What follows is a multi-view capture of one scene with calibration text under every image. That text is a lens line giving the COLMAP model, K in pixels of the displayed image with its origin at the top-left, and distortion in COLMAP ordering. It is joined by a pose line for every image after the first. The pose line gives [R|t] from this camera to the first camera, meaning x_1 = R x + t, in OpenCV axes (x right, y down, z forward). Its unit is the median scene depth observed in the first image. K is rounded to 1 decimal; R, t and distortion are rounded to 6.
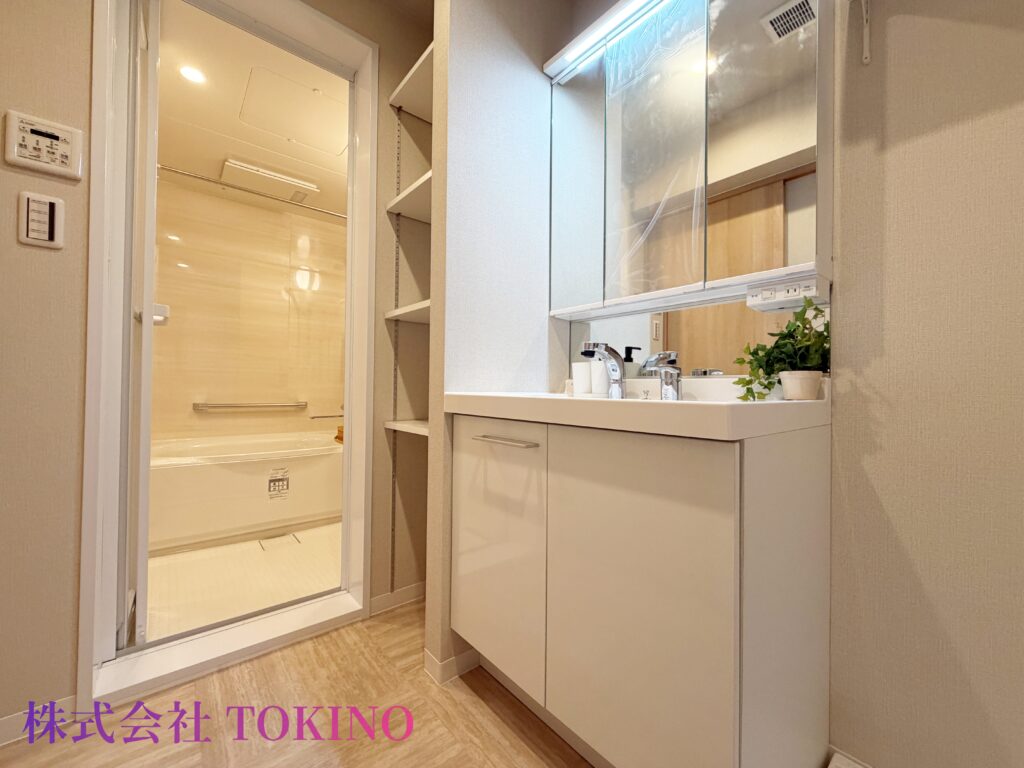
lens RADIAL K [[409.3, 0, 509.9], [0, 409.3, 384.3], [0, 0, 1]] dist [-0.000172, 0.000288]
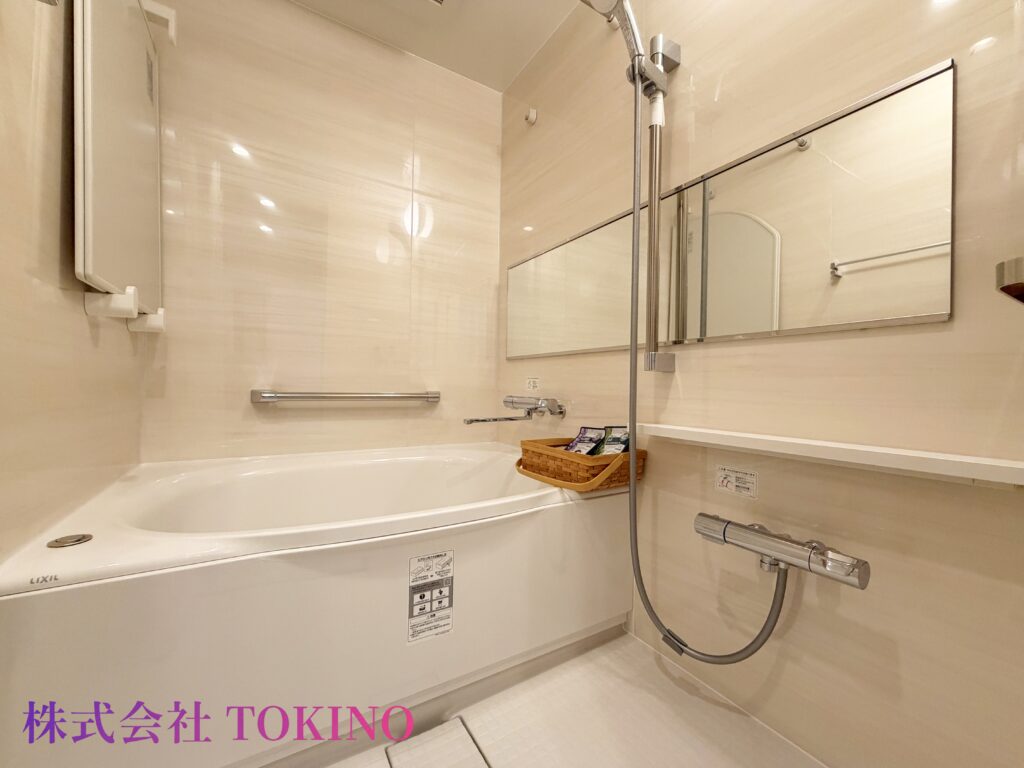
lens RADIAL K [[409.3, 0, 509.9], [0, 409.3, 384.3], [0, 0, 1]] dist [-0.000172, 0.000288]
pose [[0.988502, 0.004412, -0.151146, -0.428062], [-0.004388, 0.999990, 0.000498, 0.042375], [0.151146, 0.000171, 0.988511, 0.619983]]
